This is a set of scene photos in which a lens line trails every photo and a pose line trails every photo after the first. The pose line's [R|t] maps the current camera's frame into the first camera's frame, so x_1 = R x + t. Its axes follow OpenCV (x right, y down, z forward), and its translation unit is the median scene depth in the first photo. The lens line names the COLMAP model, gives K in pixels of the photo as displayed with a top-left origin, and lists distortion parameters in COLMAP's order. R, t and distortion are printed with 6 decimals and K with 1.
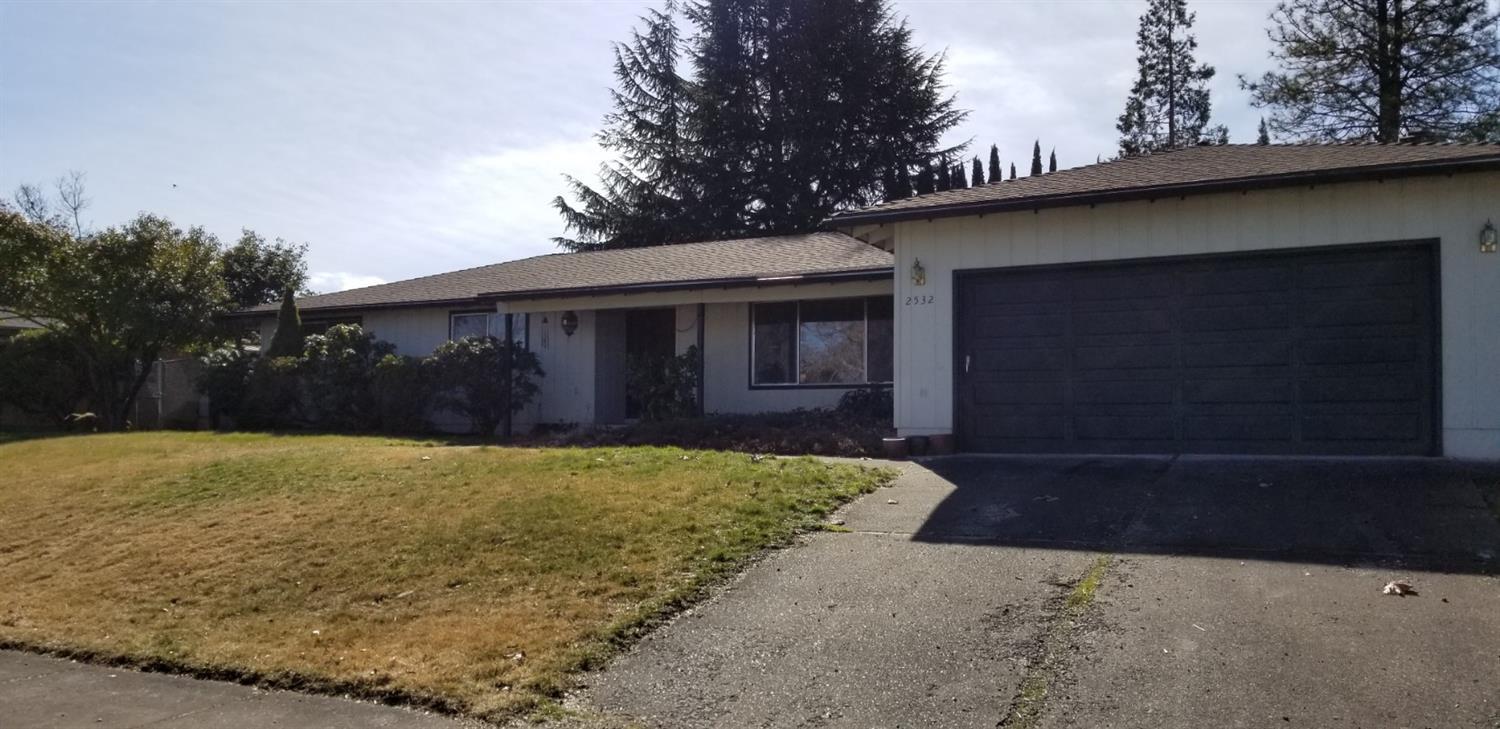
lens RADIAL K [[1171.3, 0, 768.1], [0, 1171.3, 382.5], [0, 0, 1]] dist [0.091006, -0.158447]
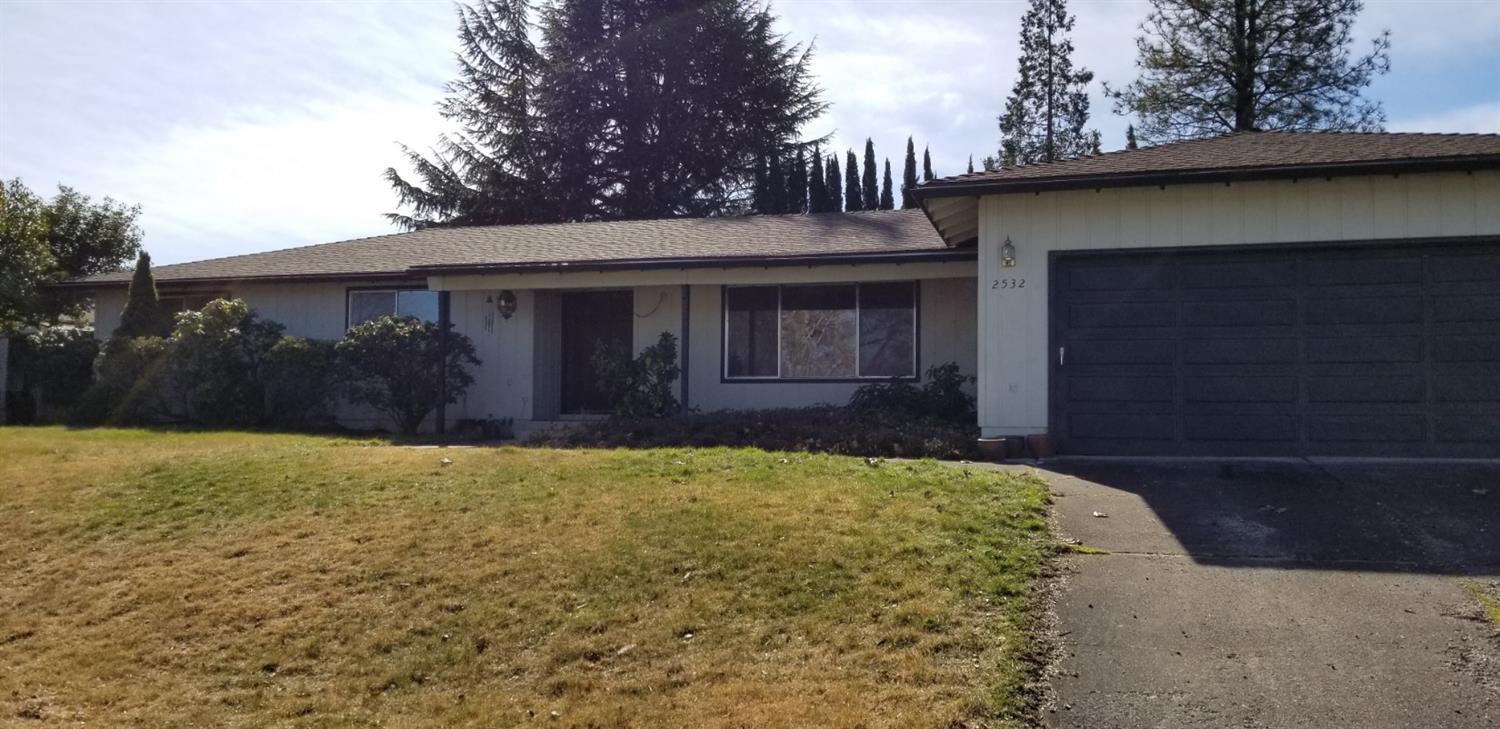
lens RADIAL K [[1171.3, 0, 785.1], [0, 1171.3, 383.9], [0, 0, 1]] dist [0.091006, -0.158447]
pose [[0.979147, 0.011697, 0.202814, -0.083090], [-0.012429, 0.999920, 0.002336, 0.002246], [-0.202770, -0.004808, 0.979215, 0.059337]]
